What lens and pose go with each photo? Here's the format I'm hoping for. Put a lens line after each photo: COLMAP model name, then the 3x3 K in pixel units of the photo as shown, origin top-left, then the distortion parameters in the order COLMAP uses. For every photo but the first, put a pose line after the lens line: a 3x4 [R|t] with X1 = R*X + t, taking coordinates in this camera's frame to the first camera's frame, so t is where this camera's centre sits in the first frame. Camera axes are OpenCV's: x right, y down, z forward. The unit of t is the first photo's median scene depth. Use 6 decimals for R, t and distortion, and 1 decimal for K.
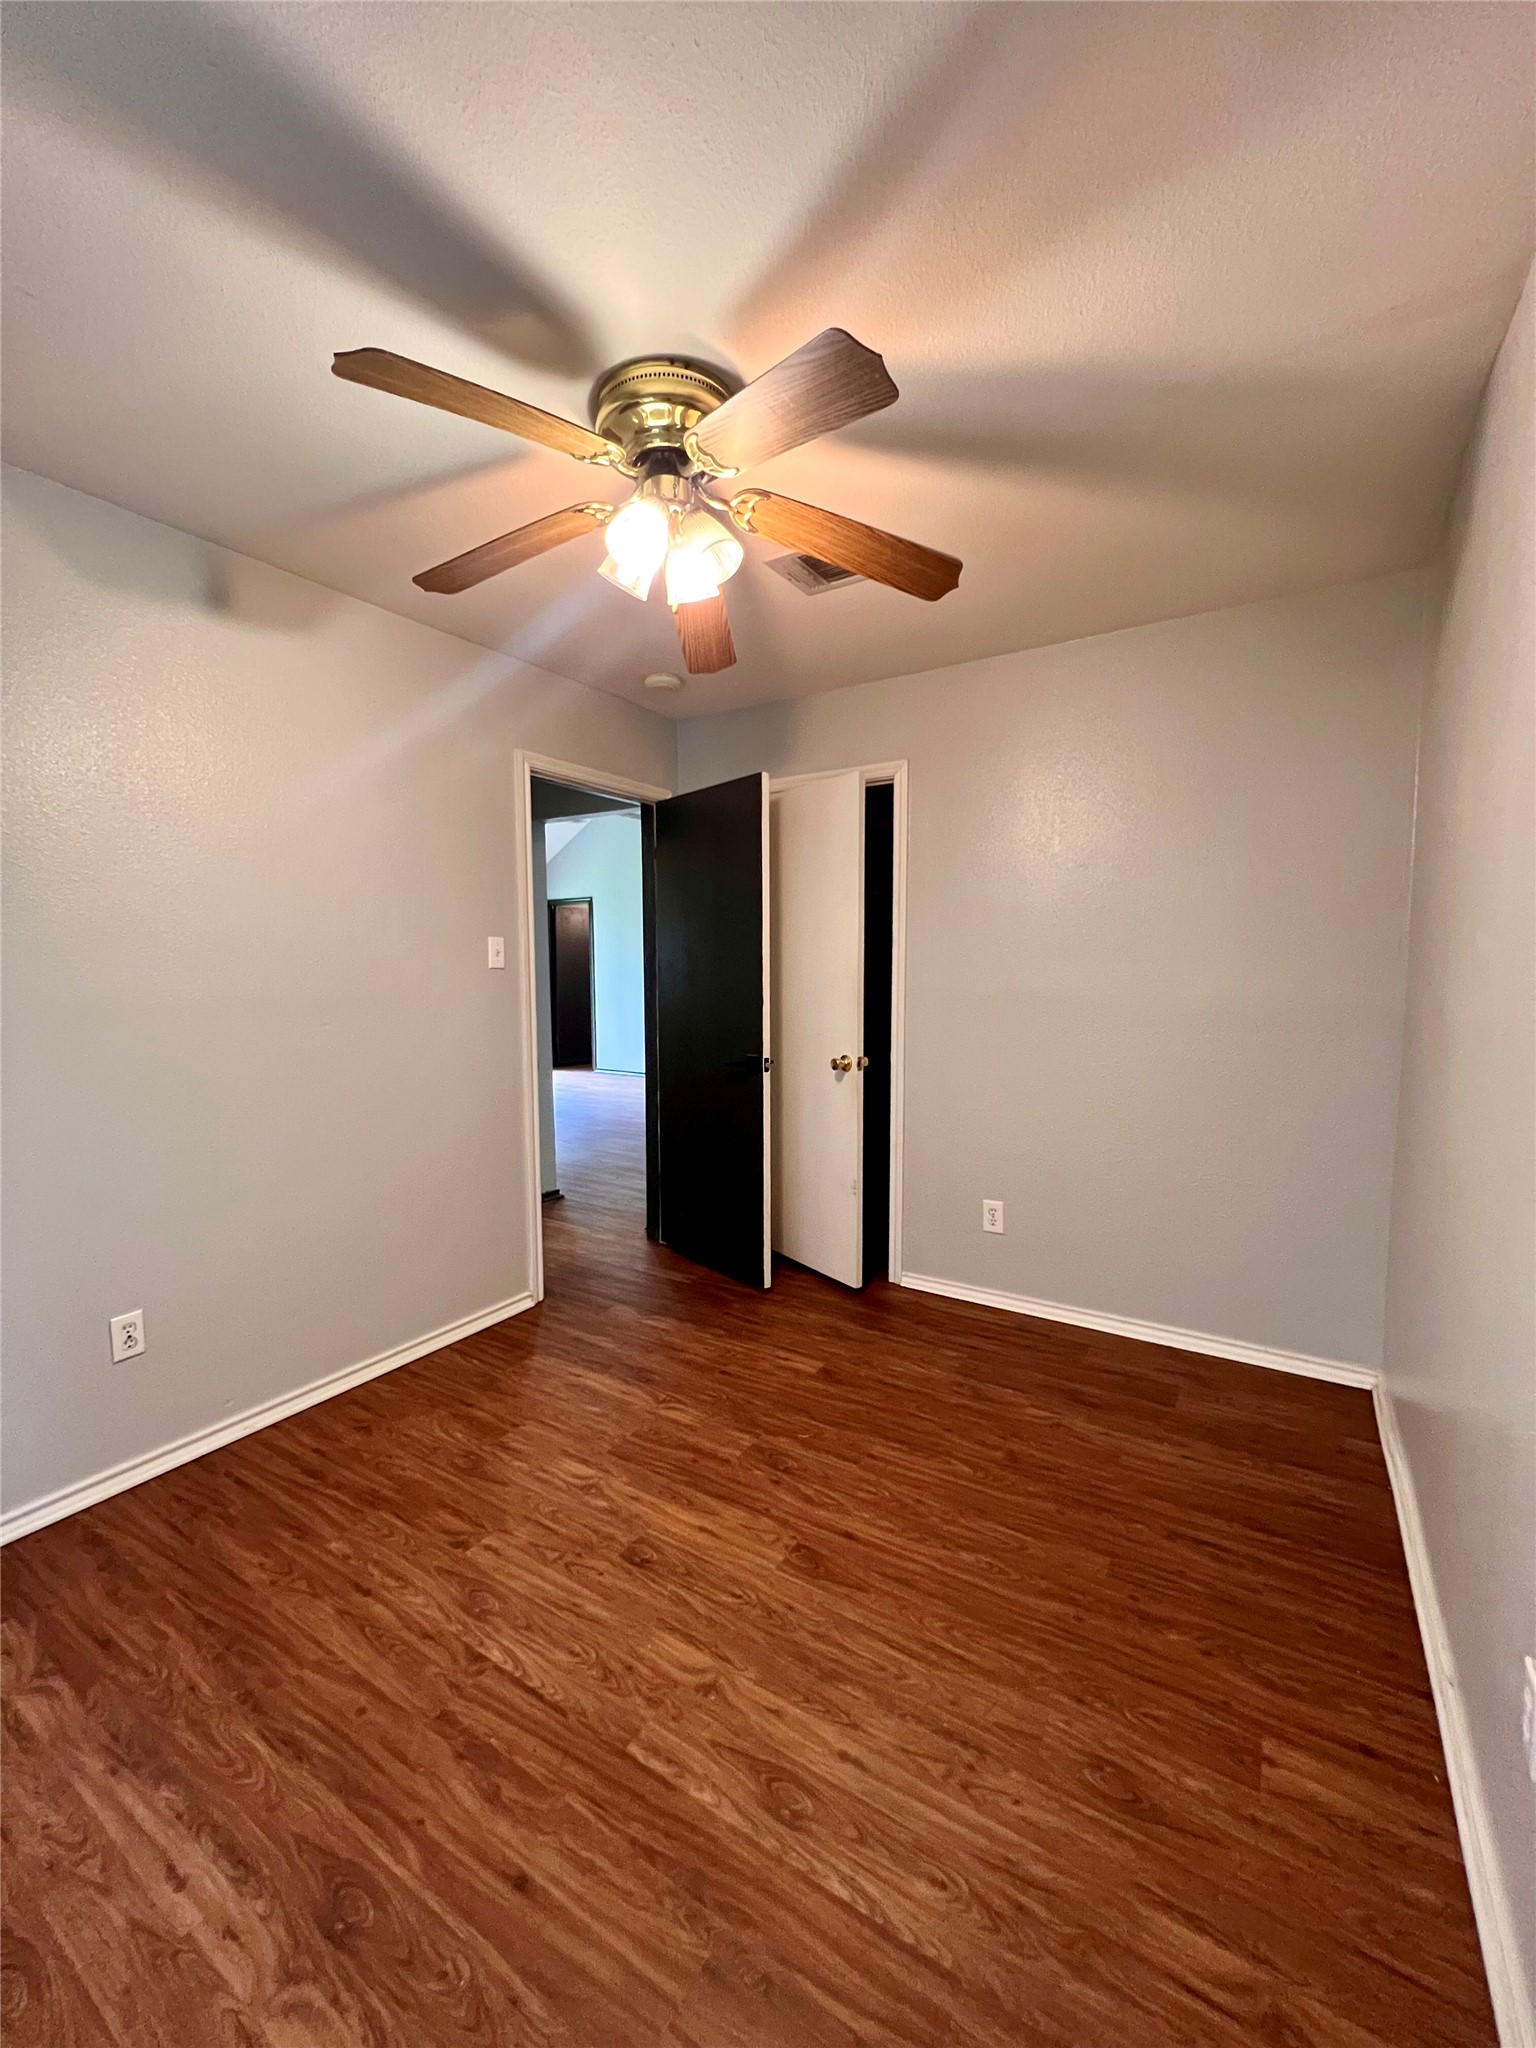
lens RADIAL K [[825.2, 0, 763.5], [0, 825.2, 1024.7], [0, 0, 1]] dist [0.000771, -0.000239]
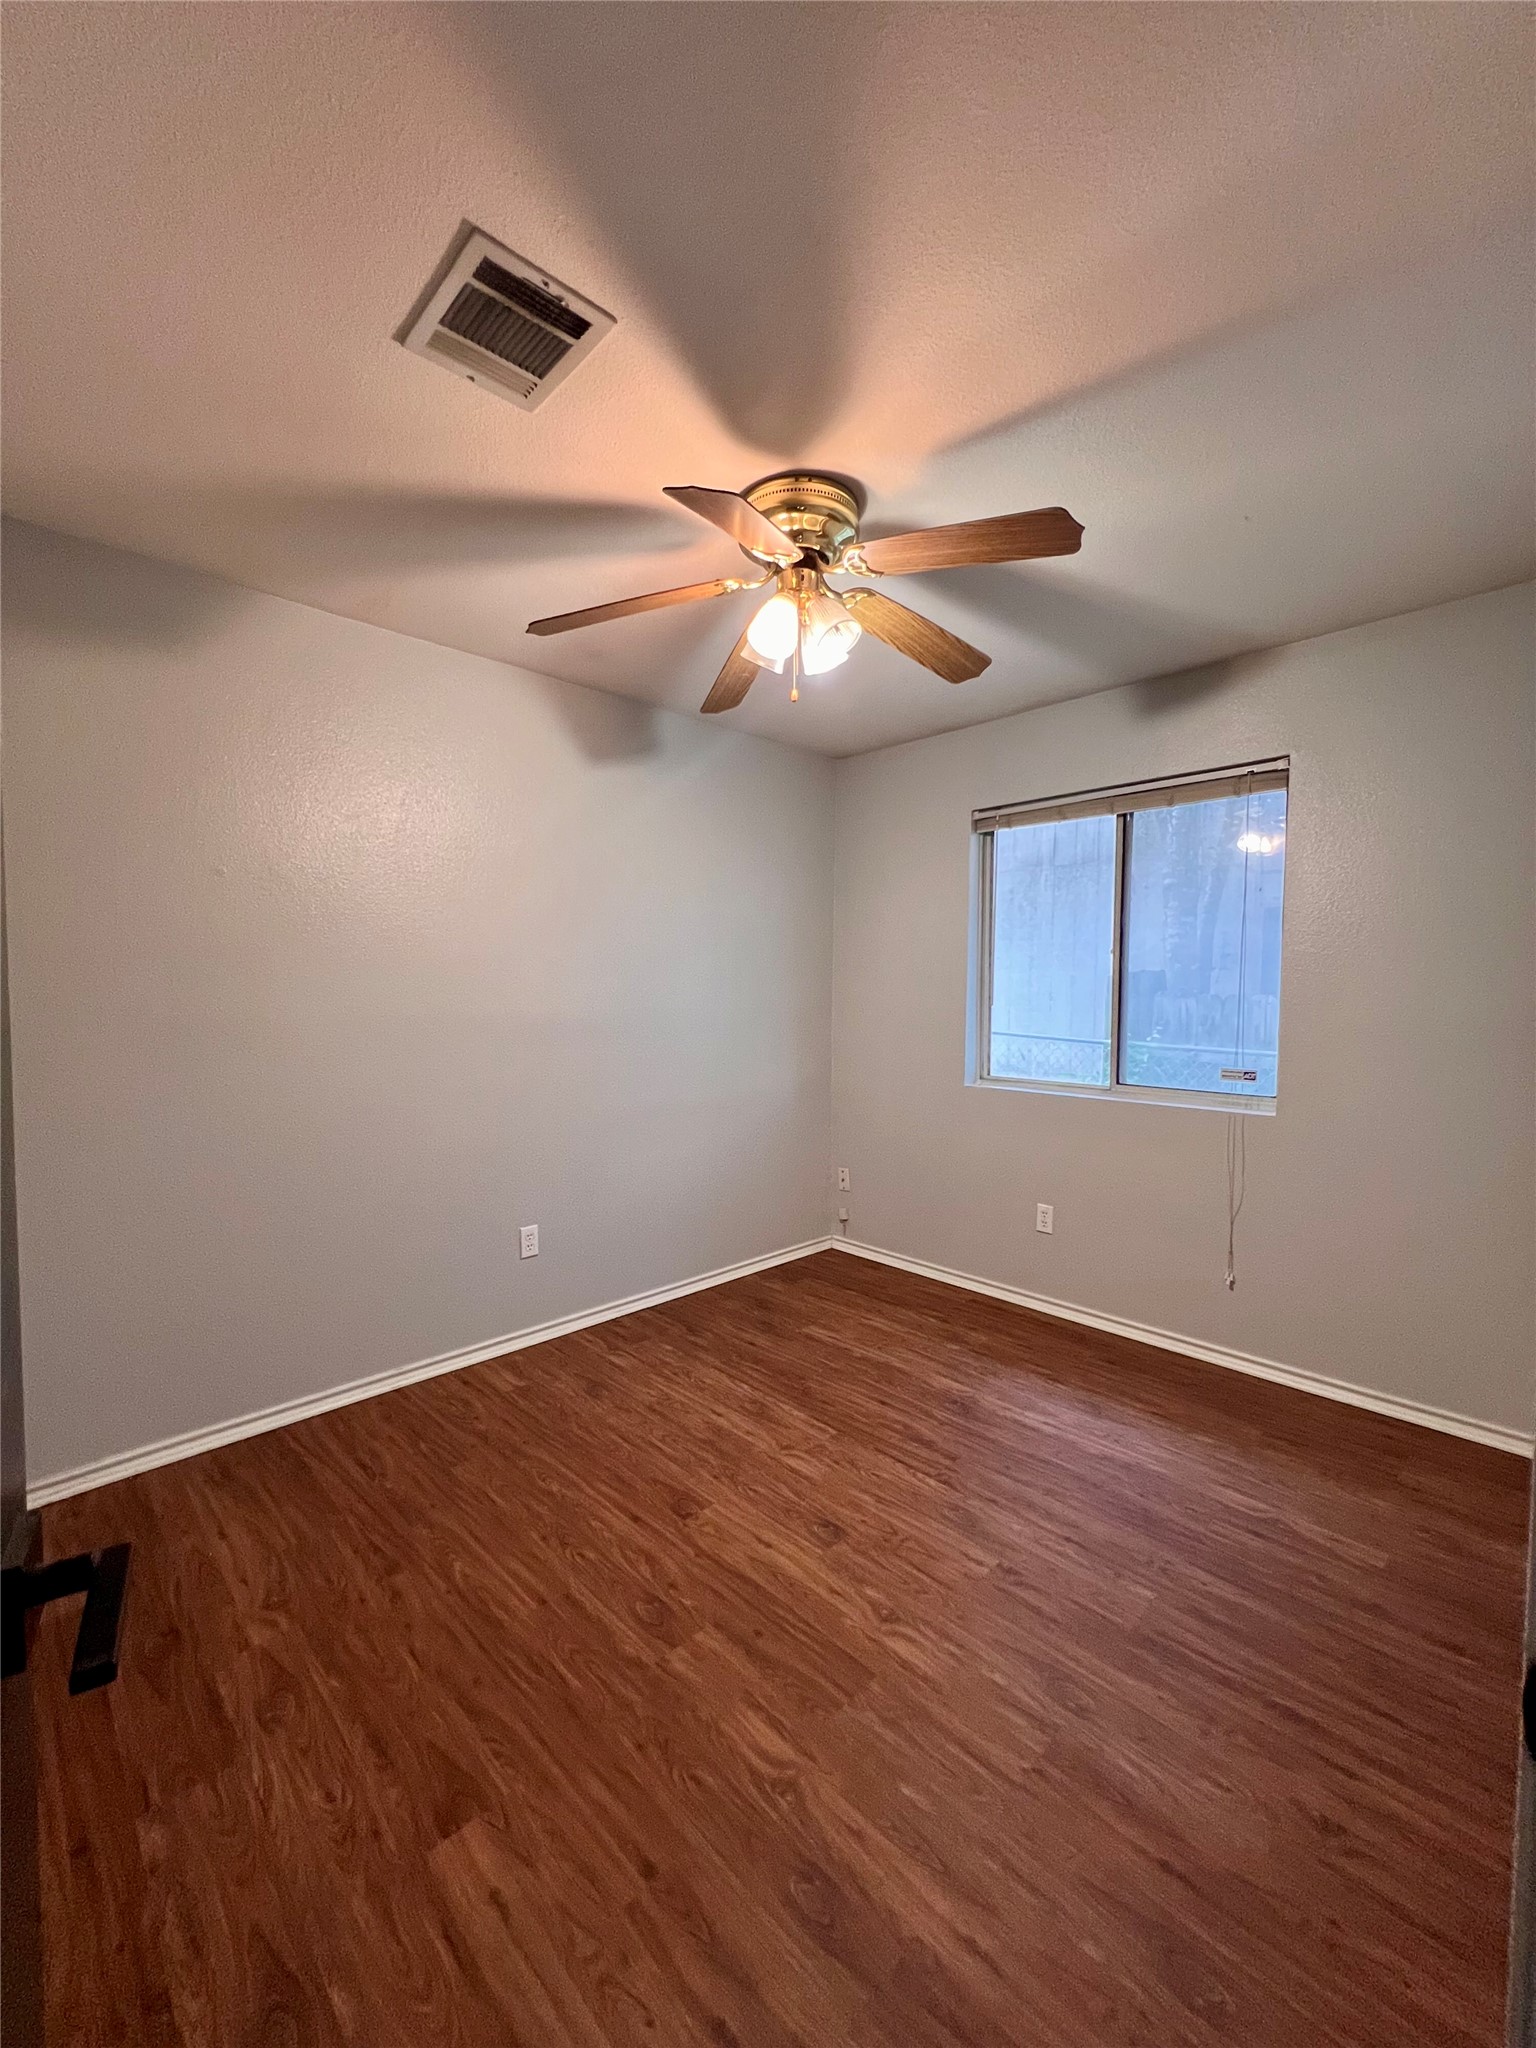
lens RADIAL K [[825.2, 0, 763.5], [0, 825.2, 1024.7], [0, 0, 1]] dist [0.000771, -0.000239]
pose [[-0.973572, -0.008440, 0.228224, -0.297923], [0.019074, 0.992821, 0.118082, -0.142262], [-0.227582, 0.119315, -0.966421, 1.926113]]
